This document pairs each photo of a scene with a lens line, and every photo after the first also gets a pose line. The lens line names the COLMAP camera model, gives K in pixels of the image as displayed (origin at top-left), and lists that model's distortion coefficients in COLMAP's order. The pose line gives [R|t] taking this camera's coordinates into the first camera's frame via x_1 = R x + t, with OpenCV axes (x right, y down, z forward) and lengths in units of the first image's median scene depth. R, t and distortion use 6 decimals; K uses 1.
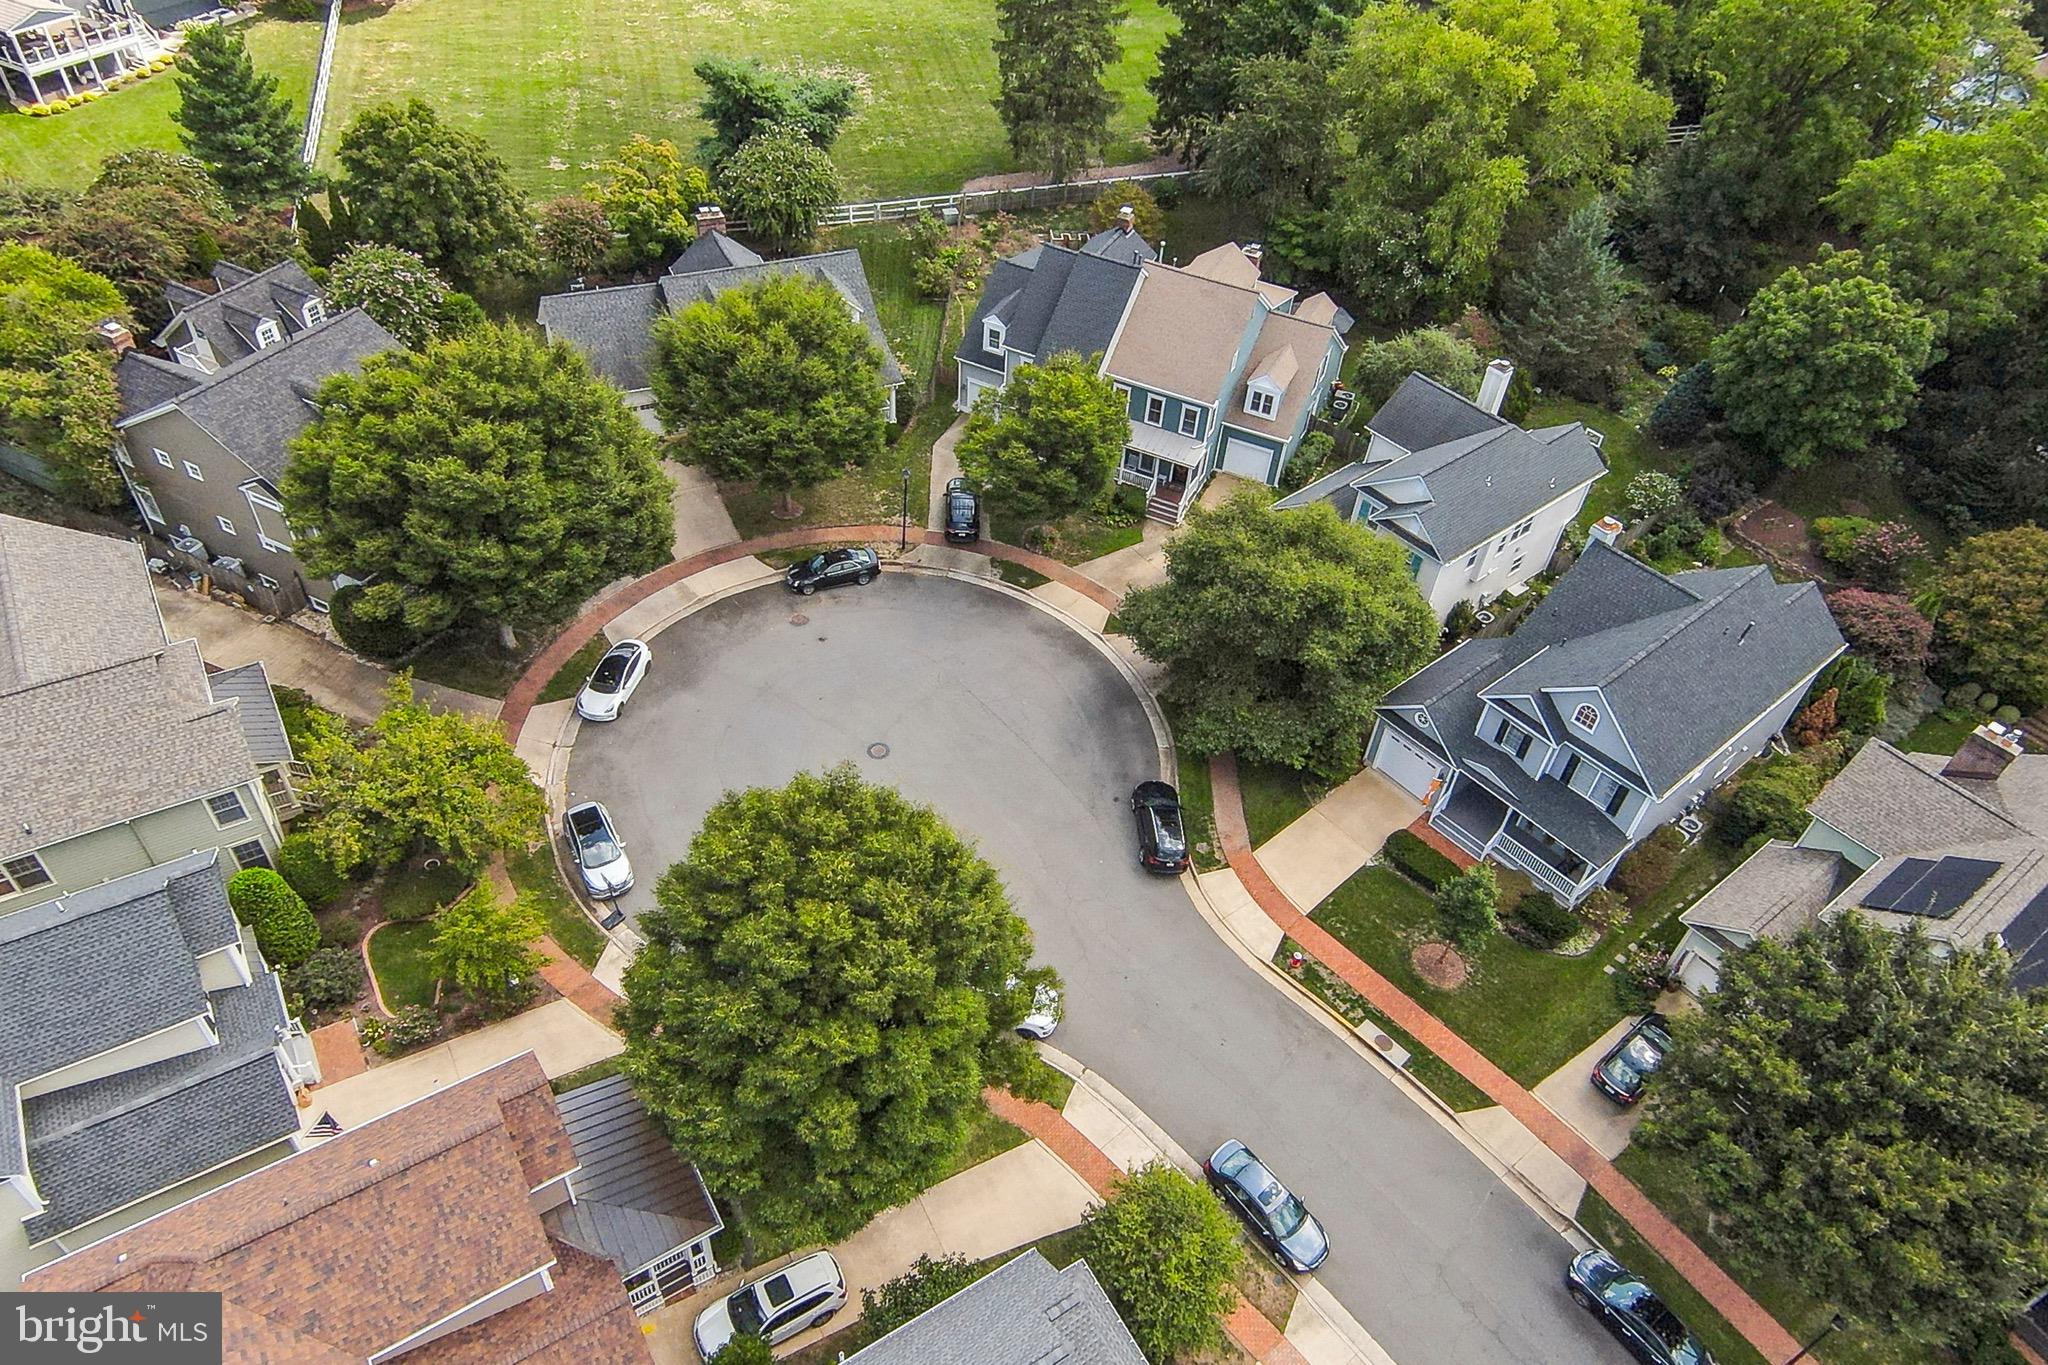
lens RADIAL K [[1353.3, 0, 1024.0], [0, 1353.3, 682.5], [0, 0, 1]] dist [0.093166, -0.053808]
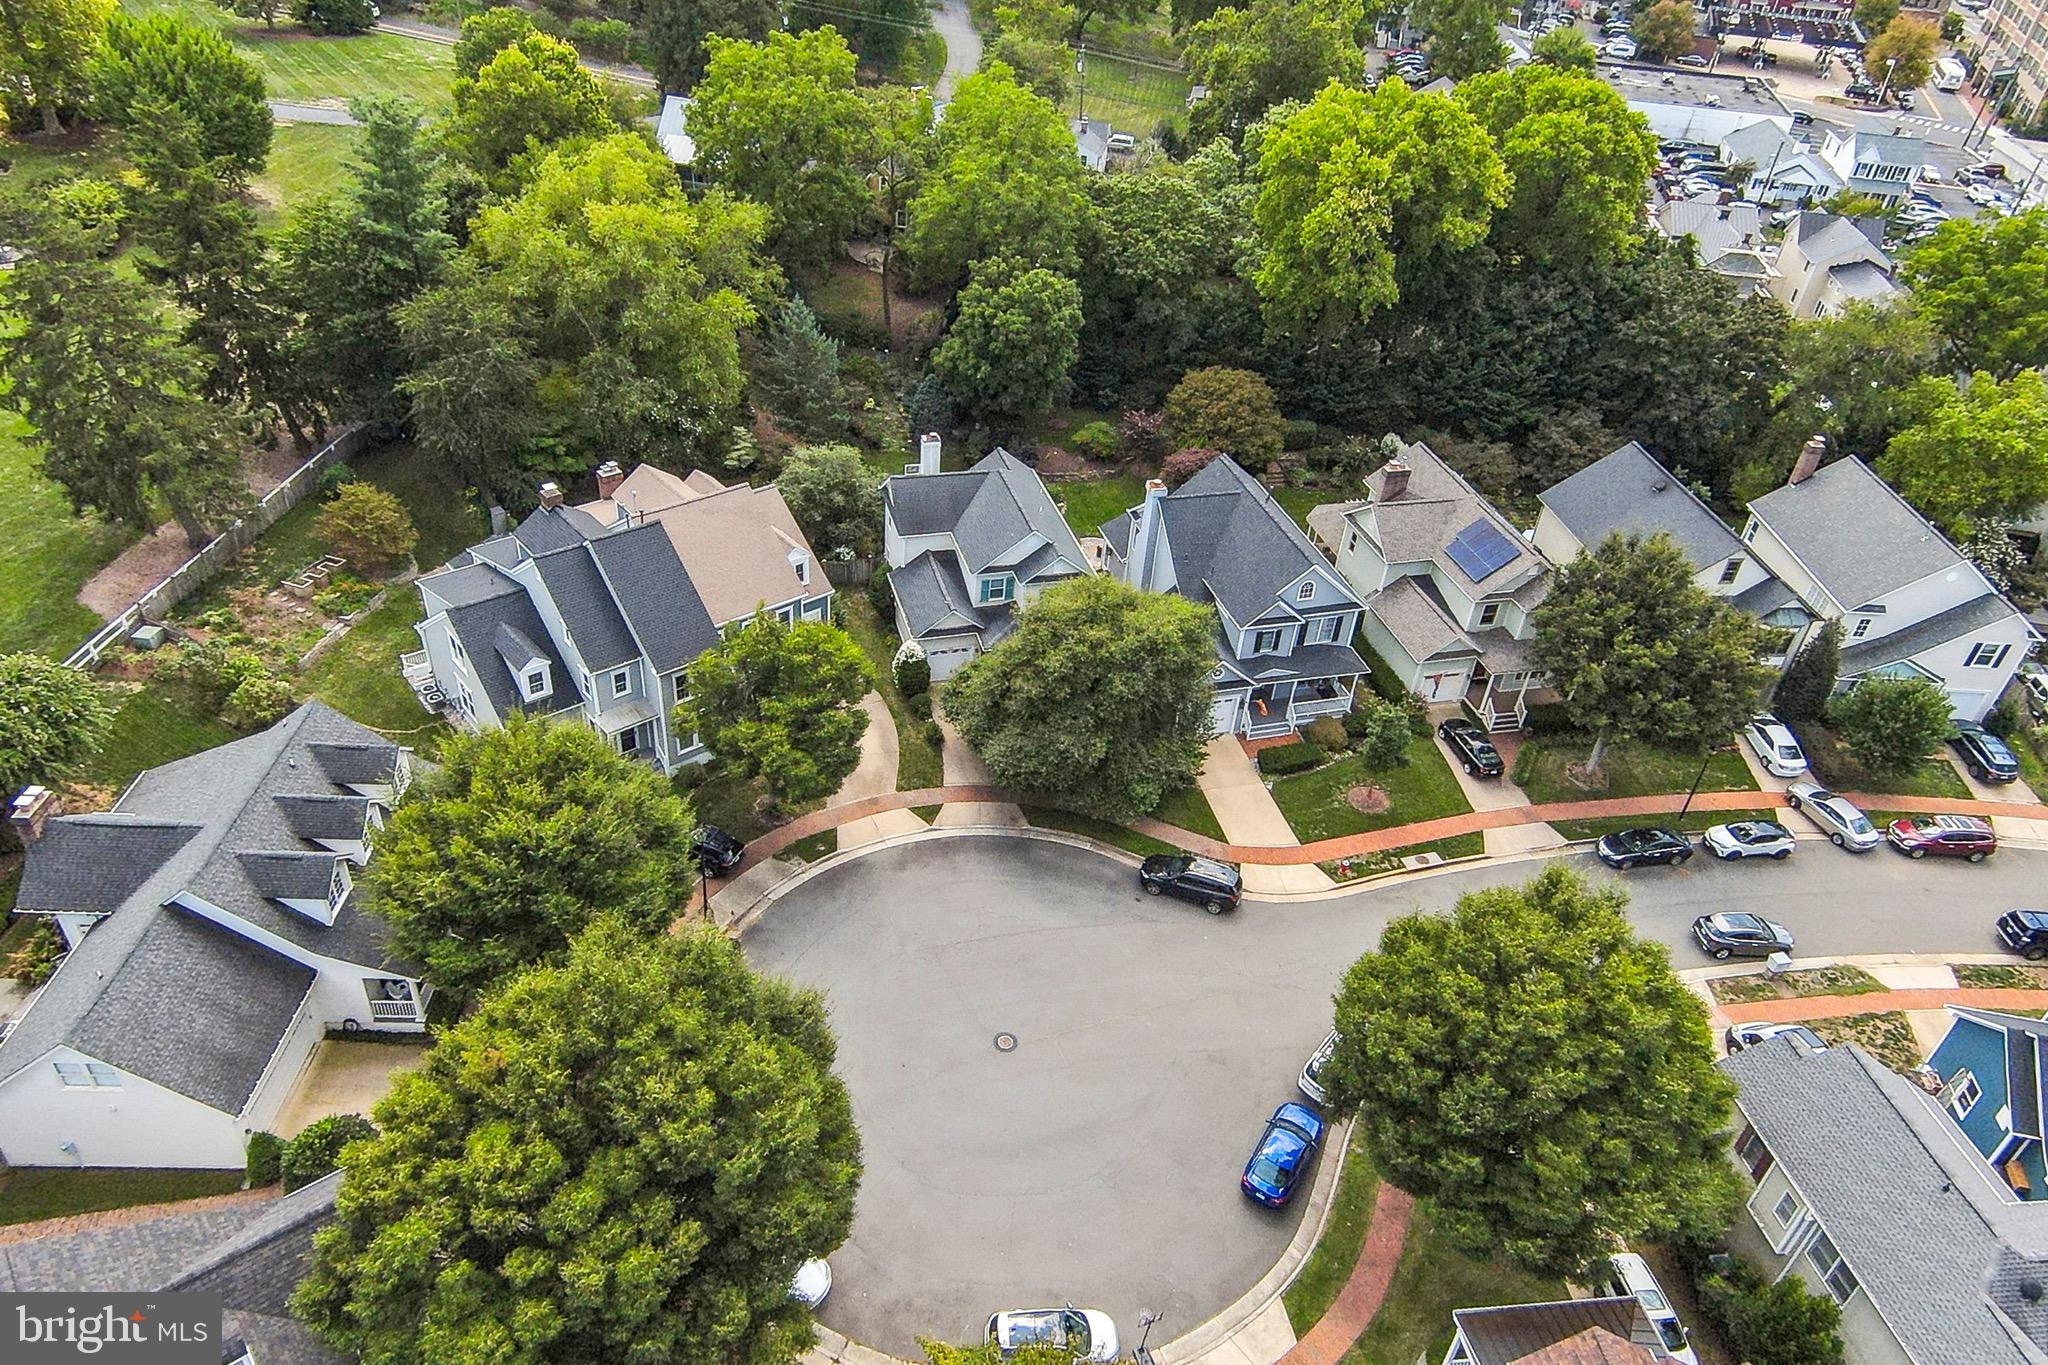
lens RADIAL K [[1353.3, 0, 1024.0], [0, 1353.3, 682.5], [0, 0, 1]] dist [0.093166, -0.053808]
pose [[0.409251, -0.559338, 0.720871, -0.501011], [0.593515, 0.763263, 0.255283, -0.287973], [-0.693004, 0.323373, 0.644341, 0.254966]]
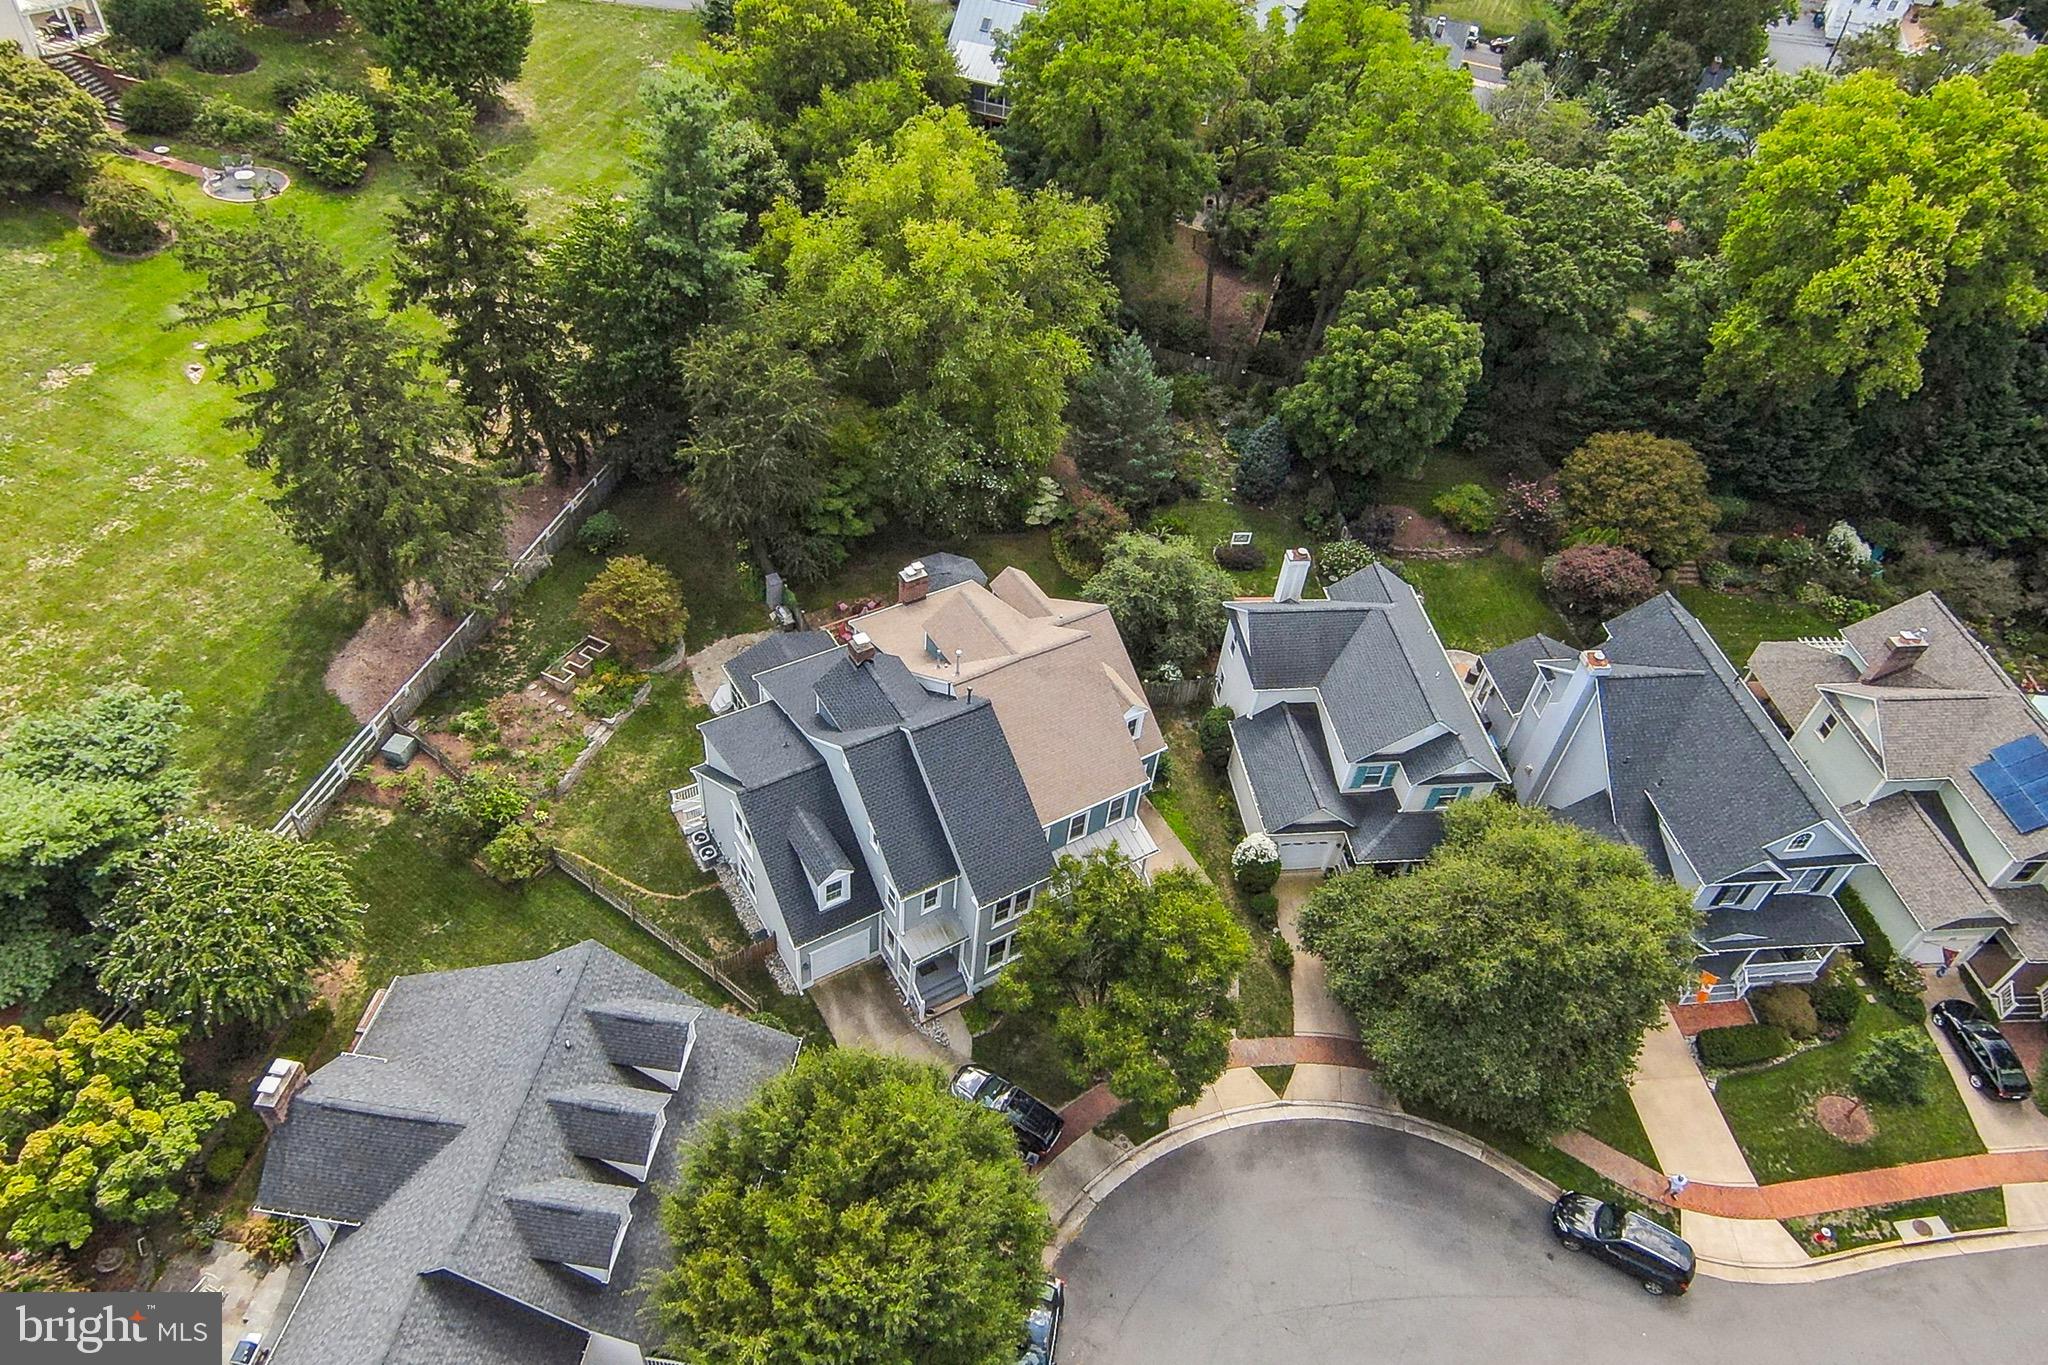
lens RADIAL K [[1353.3, 0, 1024.0], [0, 1353.3, 682.5], [0, 0, 1]] dist [0.093166, -0.053808]
pose [[0.540982, -0.600536, 0.588808, -0.311087], [0.544457, 0.783670, 0.299046, -0.487027], [-0.641019, 0.158802, 0.750917, 0.403459]]
